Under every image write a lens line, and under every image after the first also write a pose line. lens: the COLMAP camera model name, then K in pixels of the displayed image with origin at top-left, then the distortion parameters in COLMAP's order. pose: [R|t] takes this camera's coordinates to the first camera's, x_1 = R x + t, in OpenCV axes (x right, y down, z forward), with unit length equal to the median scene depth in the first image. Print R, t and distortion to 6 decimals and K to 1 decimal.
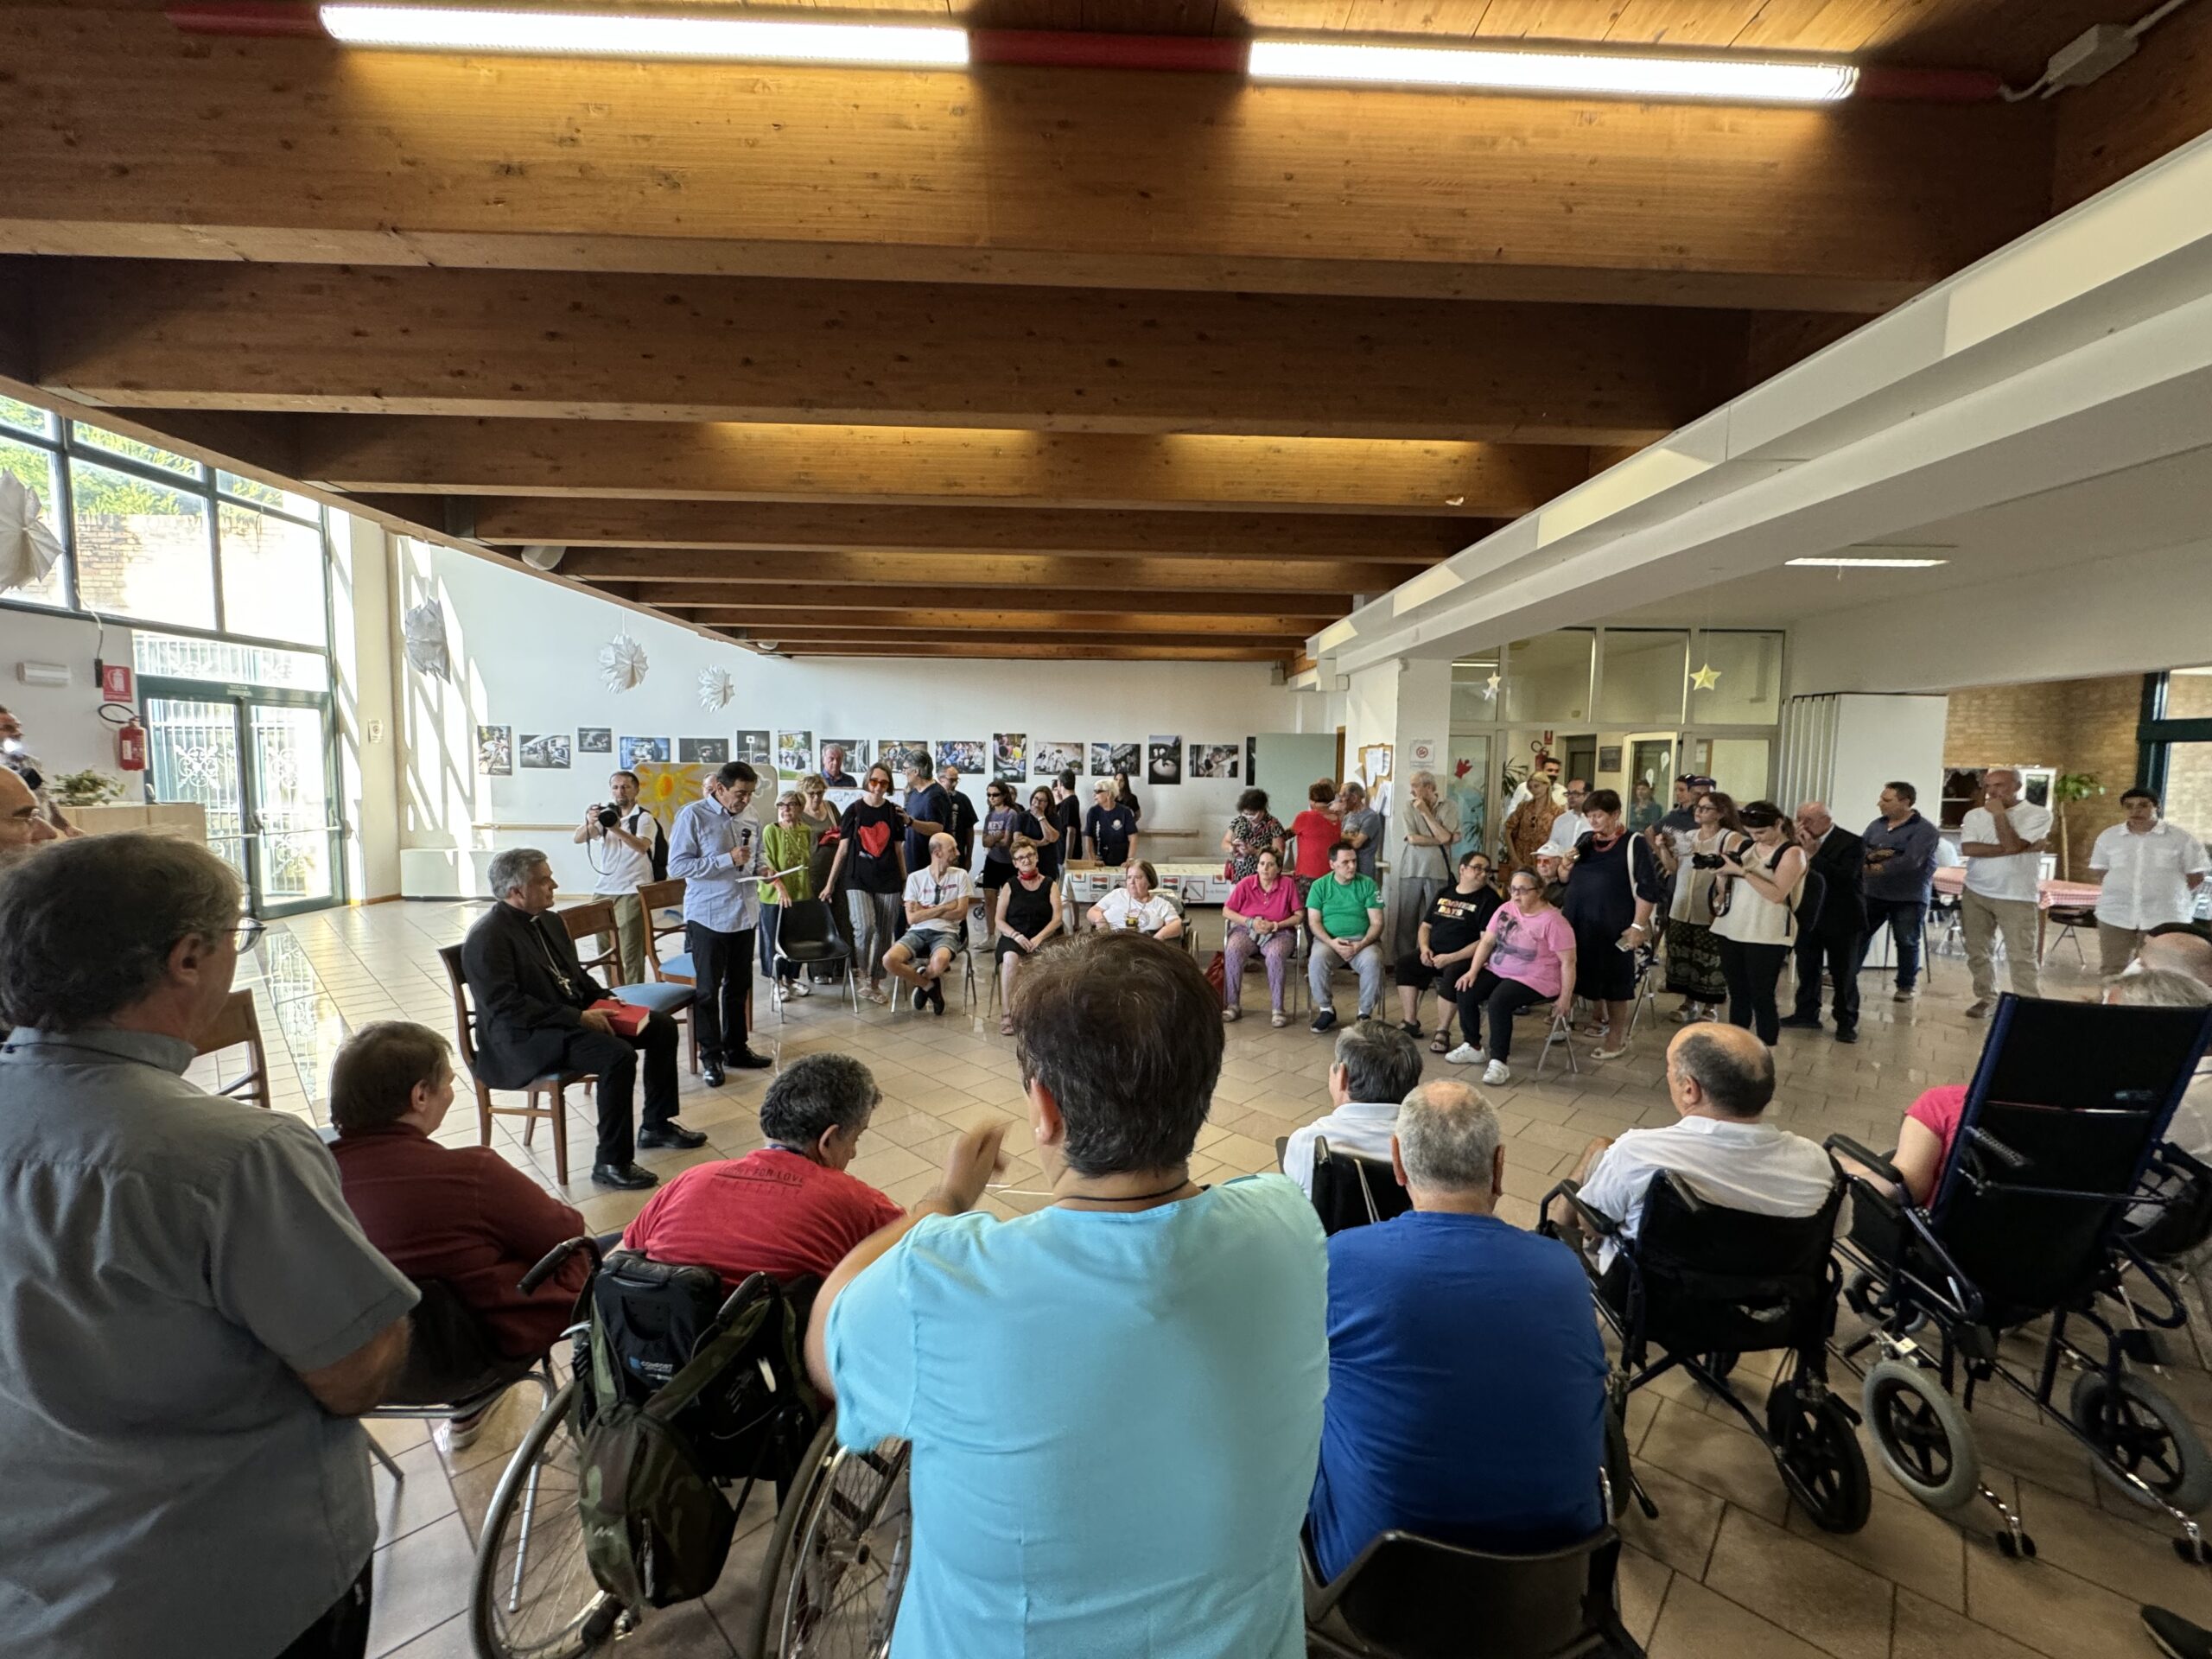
lens RADIAL K [[879.2, 0, 1105.0], [0, 879.2, 829.0], [0, 0, 1]] dist [-0.000301, -0.000567]
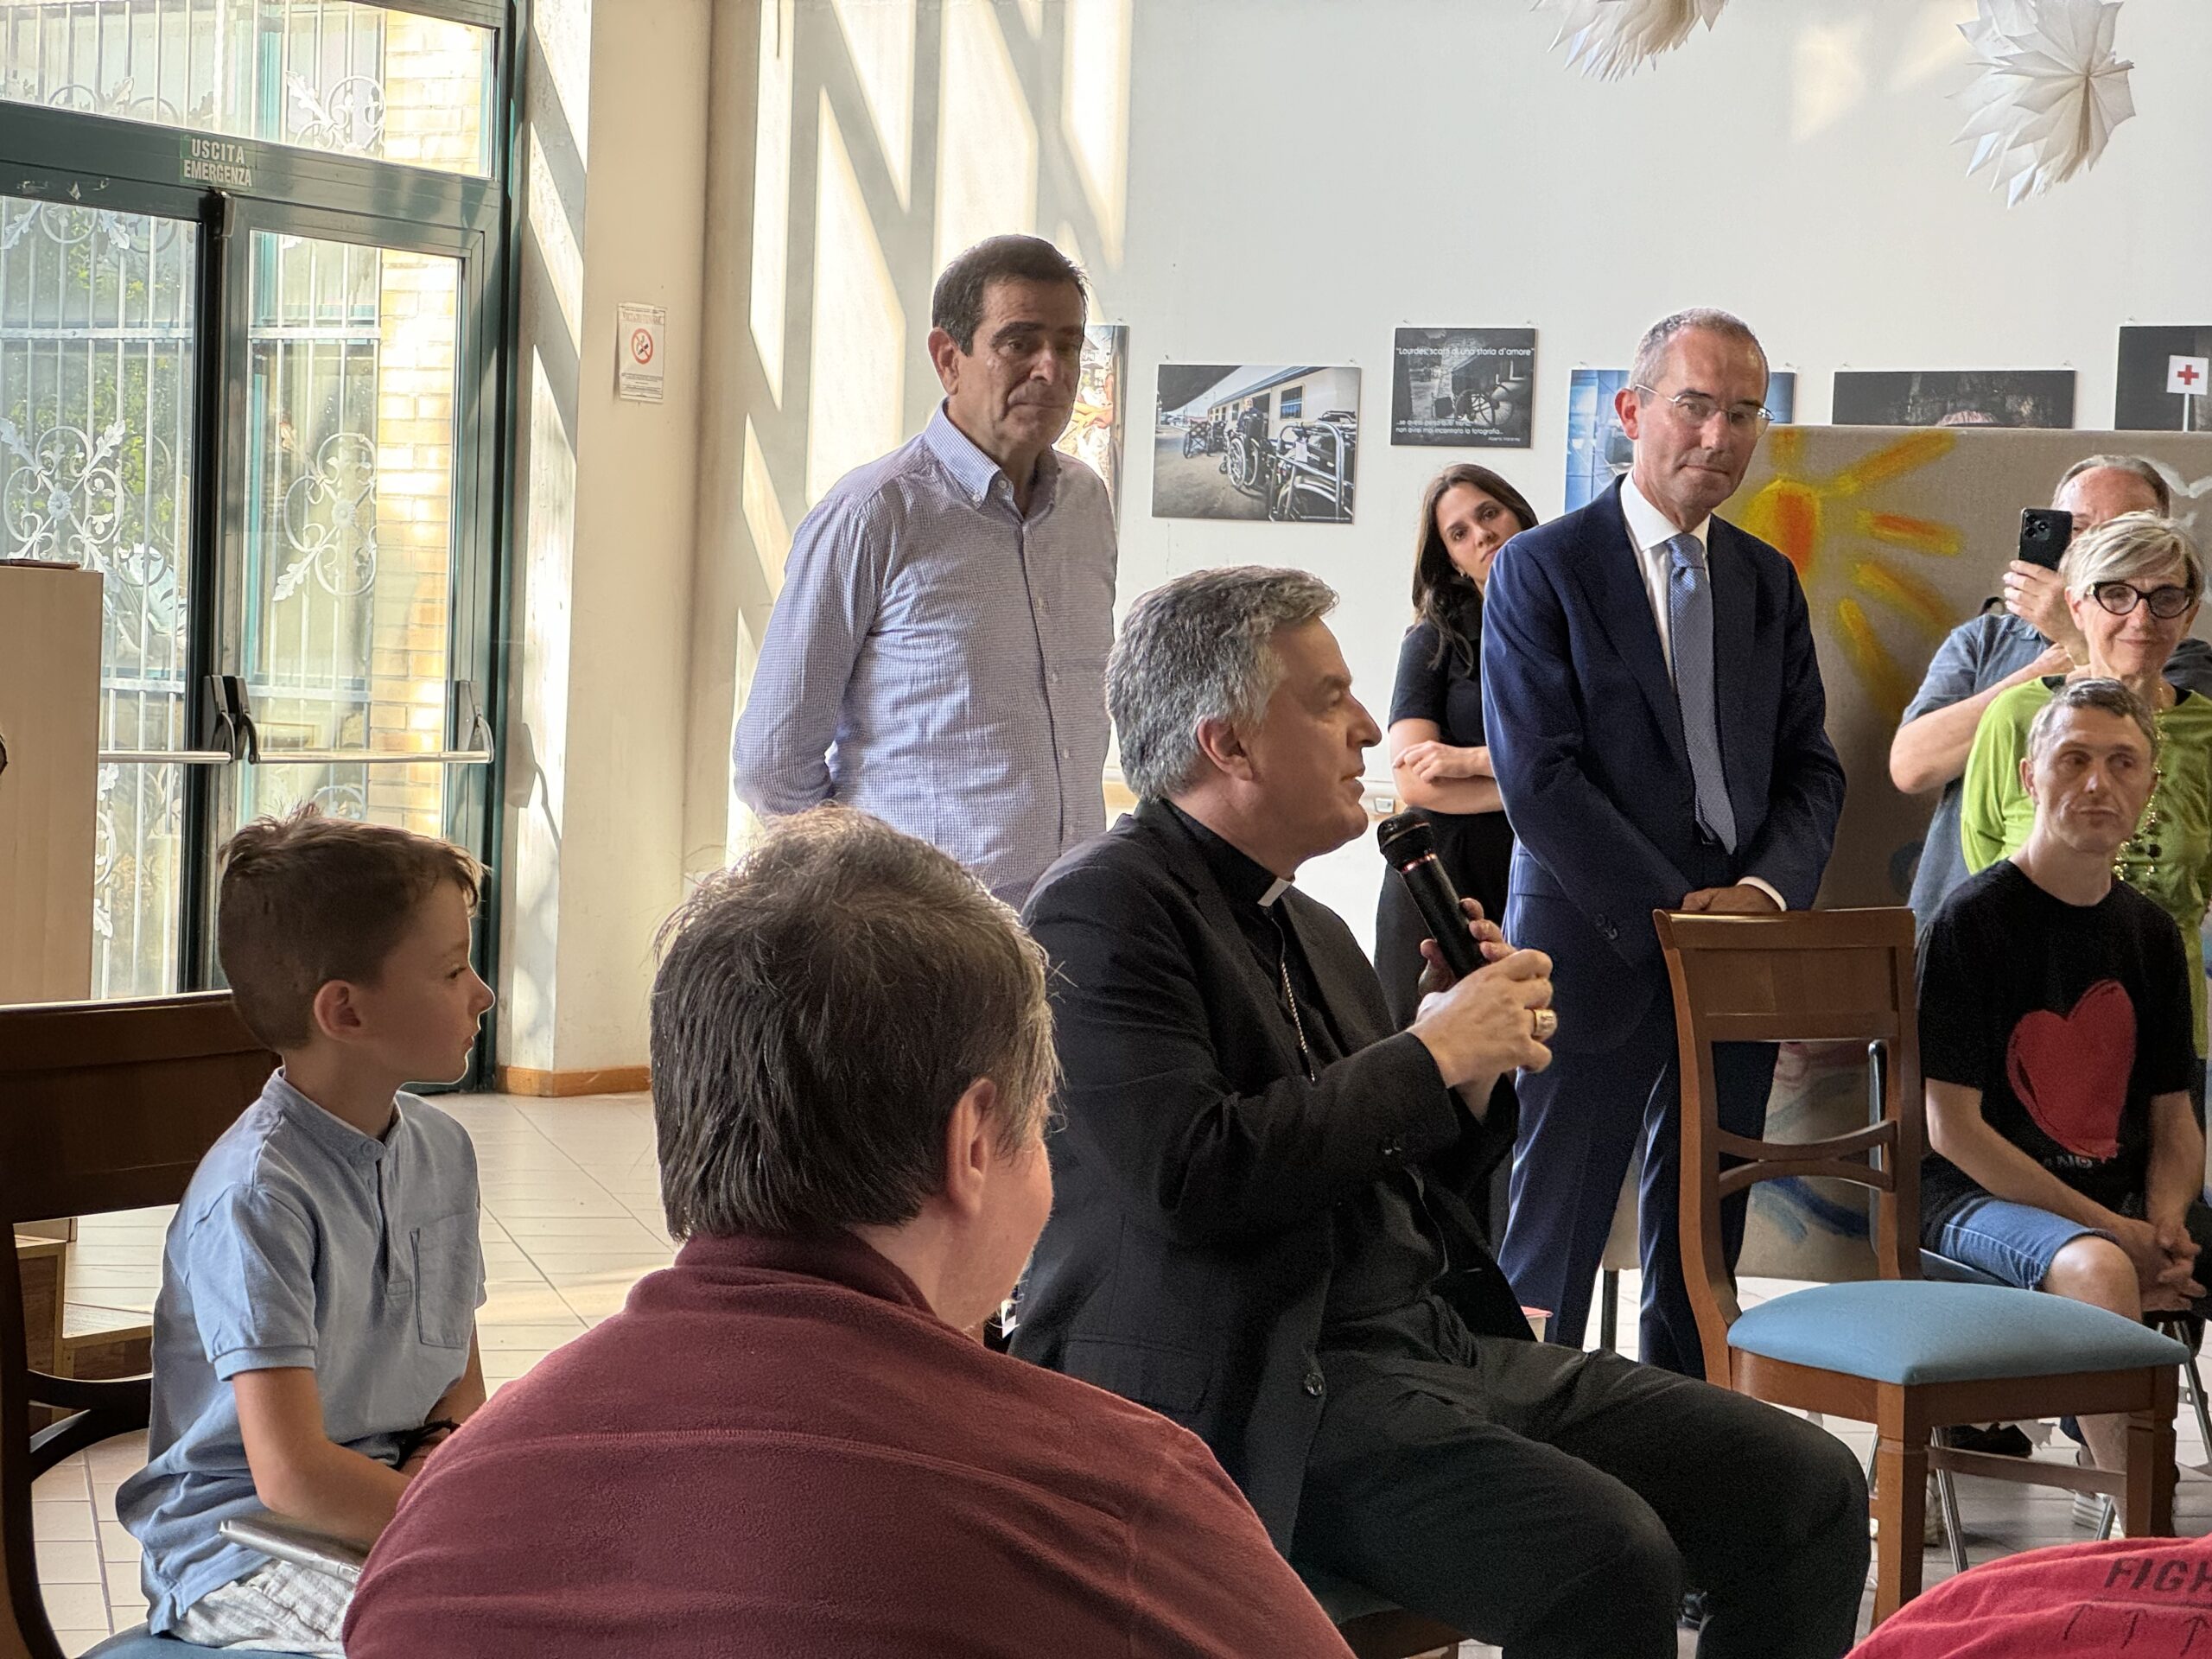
lens RADIAL K [[4962.5, 0, 1112.8], [0, 4962.5, 845.1], [0, 0, 1]] dist [0.186679, 0.000000]
pose [[0.835733, 0.041288, -0.547581, -0.009160], [-0.068195, 0.997254, -0.028887, 0.088020], [0.544885, 0.061484, 0.836254, -0.029992]]
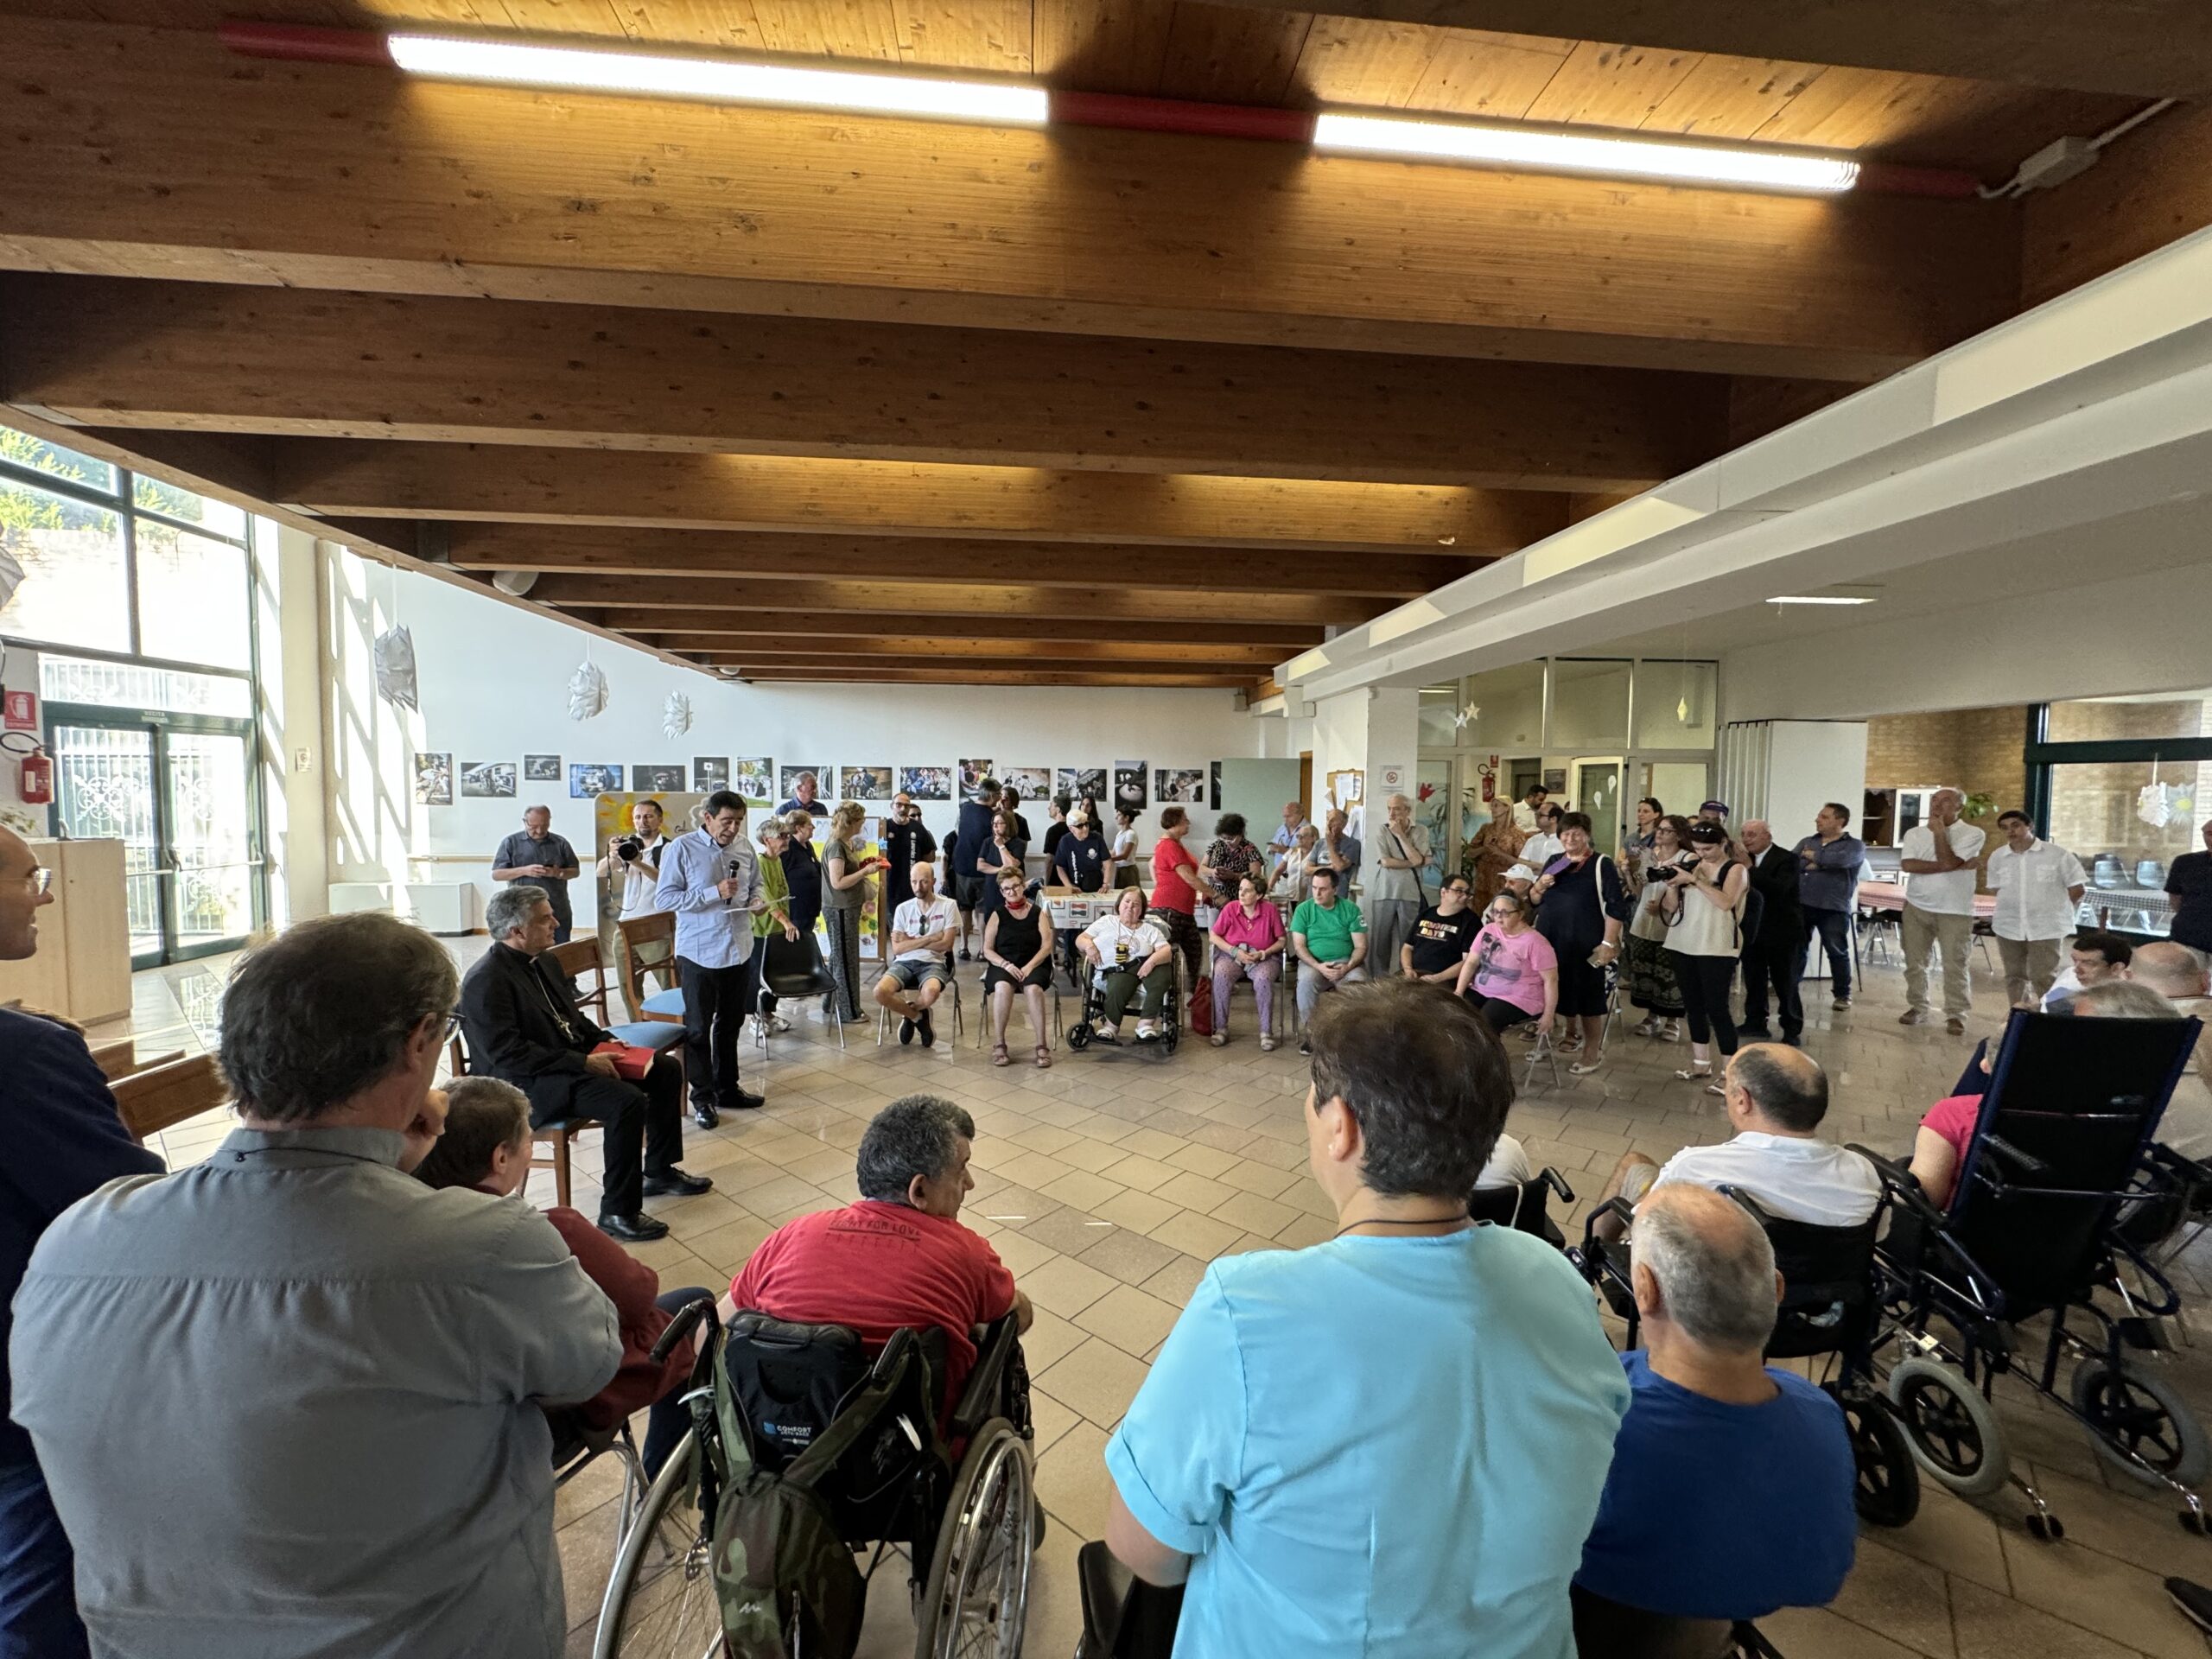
lens RADIAL K [[879.2, 0, 1104.1], [0, 879.2, 829.8], [0, 0, 1]] dist [-0.000301, -0.000567]
pose [[0.997597, -0.008960, 0.068707, -0.063055], [0.010571, 0.999677, -0.023118, -0.007888], [-0.068478, 0.023789, 0.997369, -0.003227]]
